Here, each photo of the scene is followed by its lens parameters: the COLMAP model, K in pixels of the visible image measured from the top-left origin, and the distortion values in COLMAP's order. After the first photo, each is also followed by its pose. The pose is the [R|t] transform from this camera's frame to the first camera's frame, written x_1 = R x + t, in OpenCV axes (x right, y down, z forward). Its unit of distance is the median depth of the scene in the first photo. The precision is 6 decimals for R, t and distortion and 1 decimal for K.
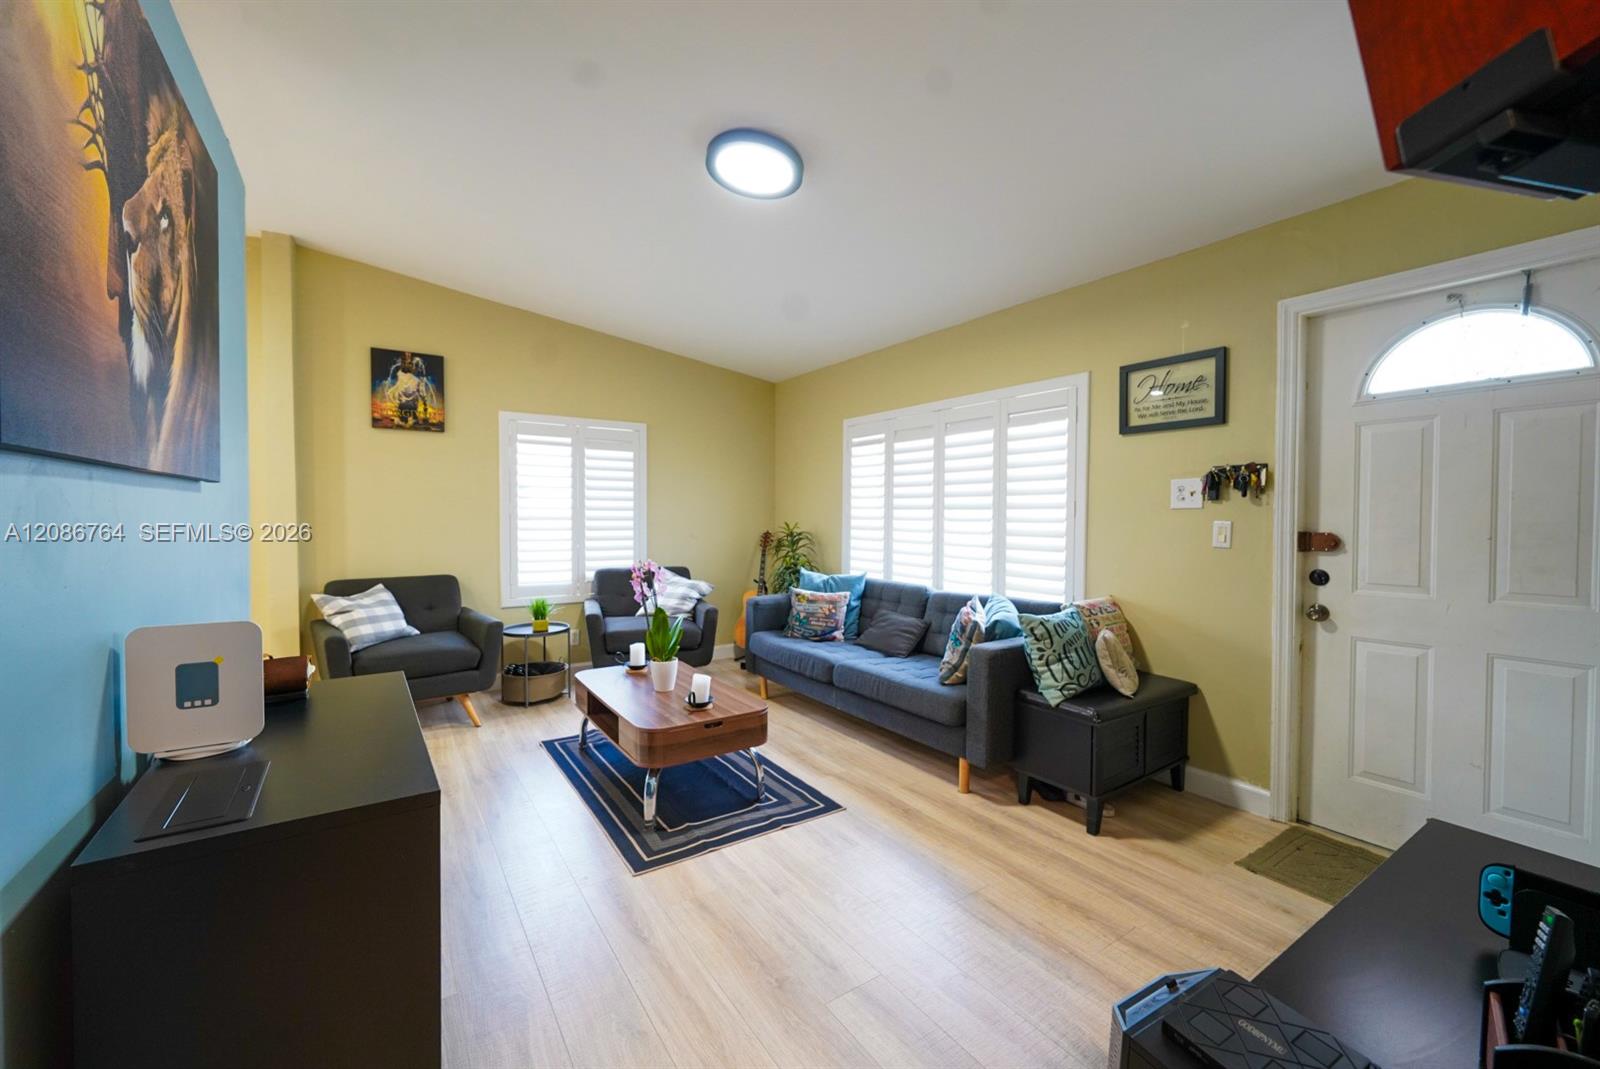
lens RADIAL K [[635.0, 0, 797.4], [0, 635.0, 531.0], [0, 0, 1]] dist [-0.000081, 0.000385]
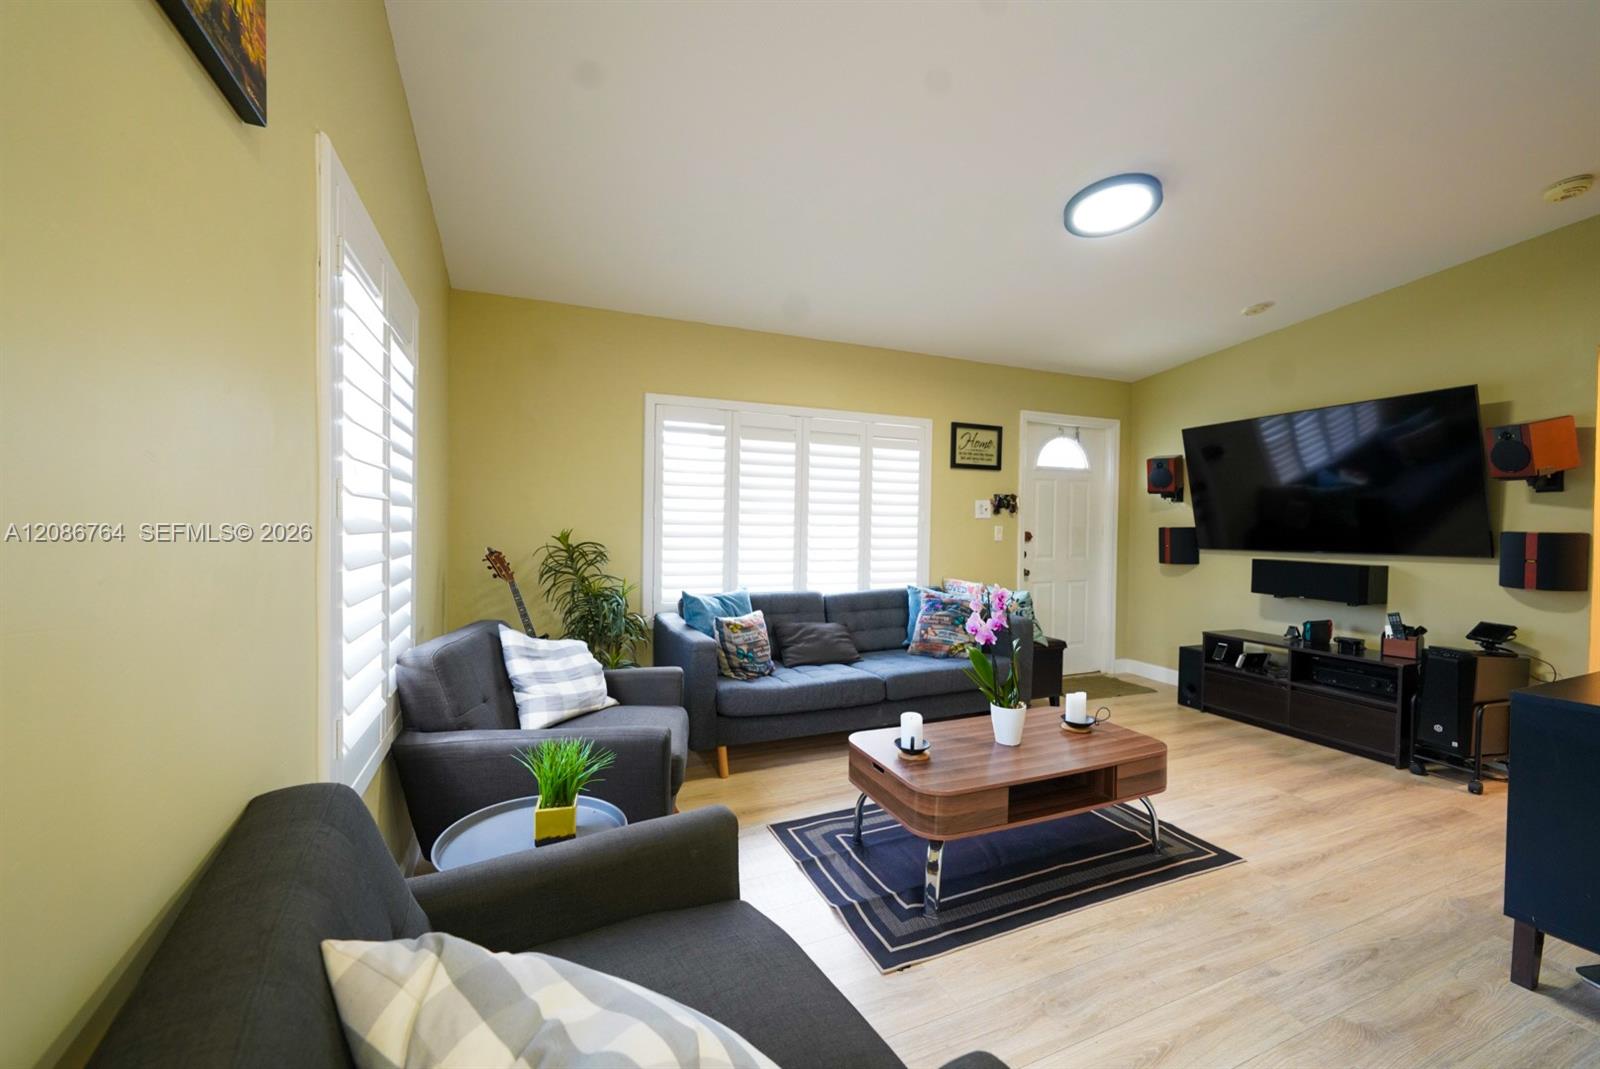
lens RADIAL K [[635.0, 0, 796.2], [0, 635.0, 533.2], [0, 0, 1]] dist [-0.000081, 0.000385]
pose [[0.183639, -0.019518, 0.982800, -0.773580], [0.013028, 0.999763, 0.017421, -0.022551], [-0.982907, 0.009605, 0.183850, 0.826272]]
